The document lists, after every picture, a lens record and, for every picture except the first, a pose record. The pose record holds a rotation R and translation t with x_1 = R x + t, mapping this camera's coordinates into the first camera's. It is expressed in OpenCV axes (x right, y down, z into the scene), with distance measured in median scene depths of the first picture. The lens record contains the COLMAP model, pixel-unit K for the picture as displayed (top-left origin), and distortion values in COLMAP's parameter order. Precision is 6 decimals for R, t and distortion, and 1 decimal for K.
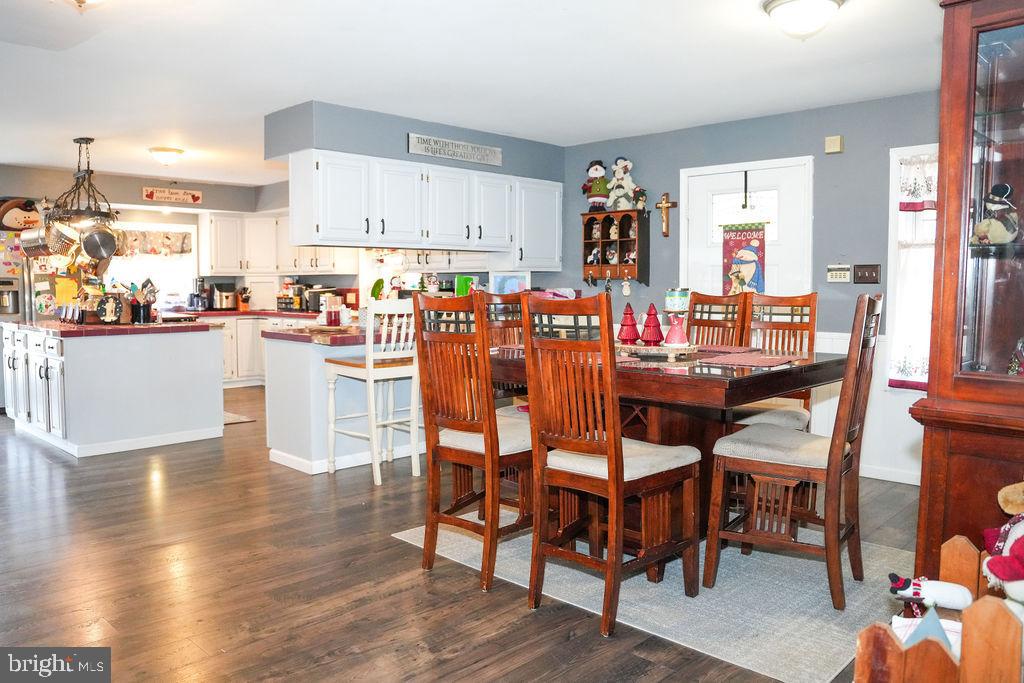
lens RADIAL K [[774.5, 0, 514.7], [0, 774.5, 338.4], [0, 0, 1]] dist [-0.139463, 0.116526]
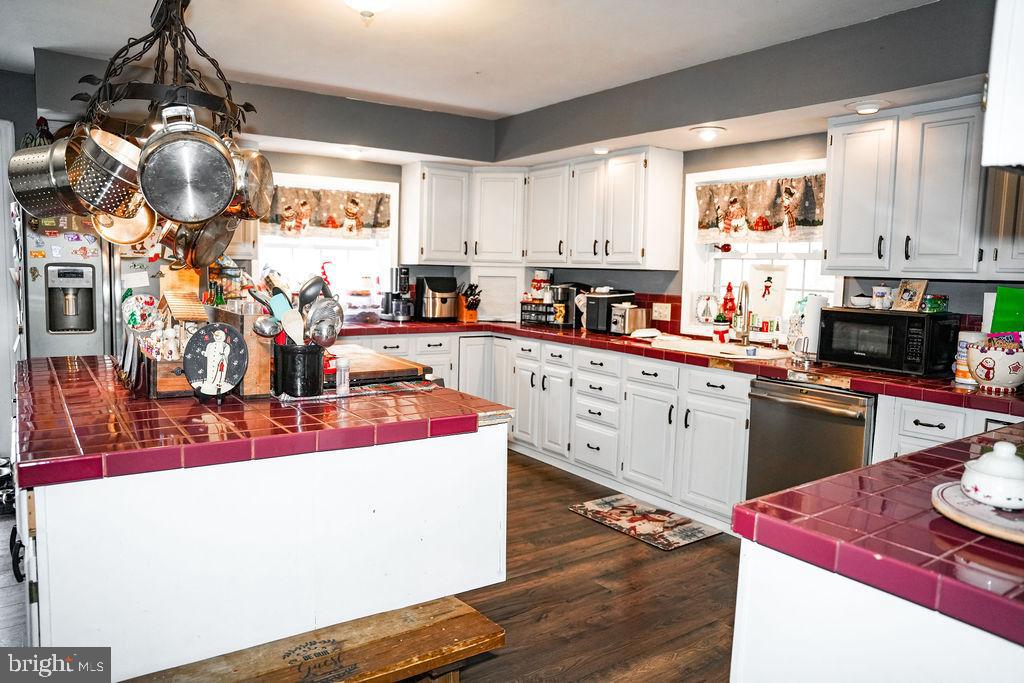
lens RADIAL K [[710.4, 0, 512.0], [0, 710.4, 341.5], [0, 0, 1]] dist [-0.139183, 0.086600]
pose [[0.981263, 0.043547, -0.187687, -0.364350], [-0.038207, 0.998758, 0.031979, -0.069908], [0.188847, -0.024209, 0.981708, 0.756652]]
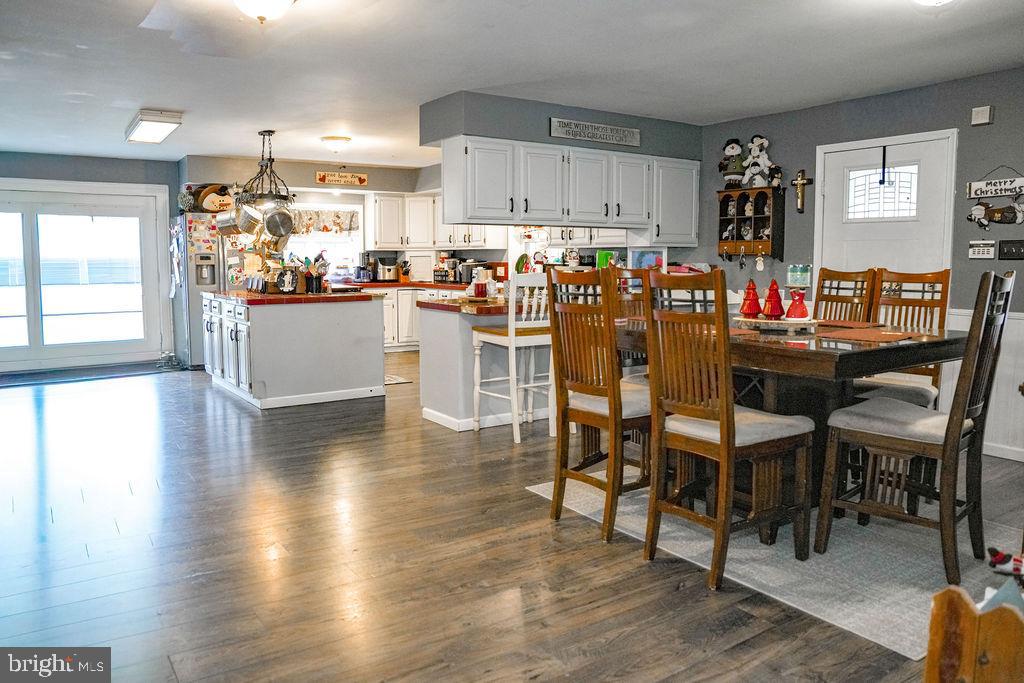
lens RADIAL K [[739.7, 0, 512.0], [0, 739.7, 341.5], [0, 0, 1]] dist [-0.129047, 0.103583]
pose [[0.979709, 0.021425, -0.199279, 0.018616], [-0.012900, 0.998949, 0.043982, 0.000039], [0.200012, -0.040519, 0.978955, -0.023356]]
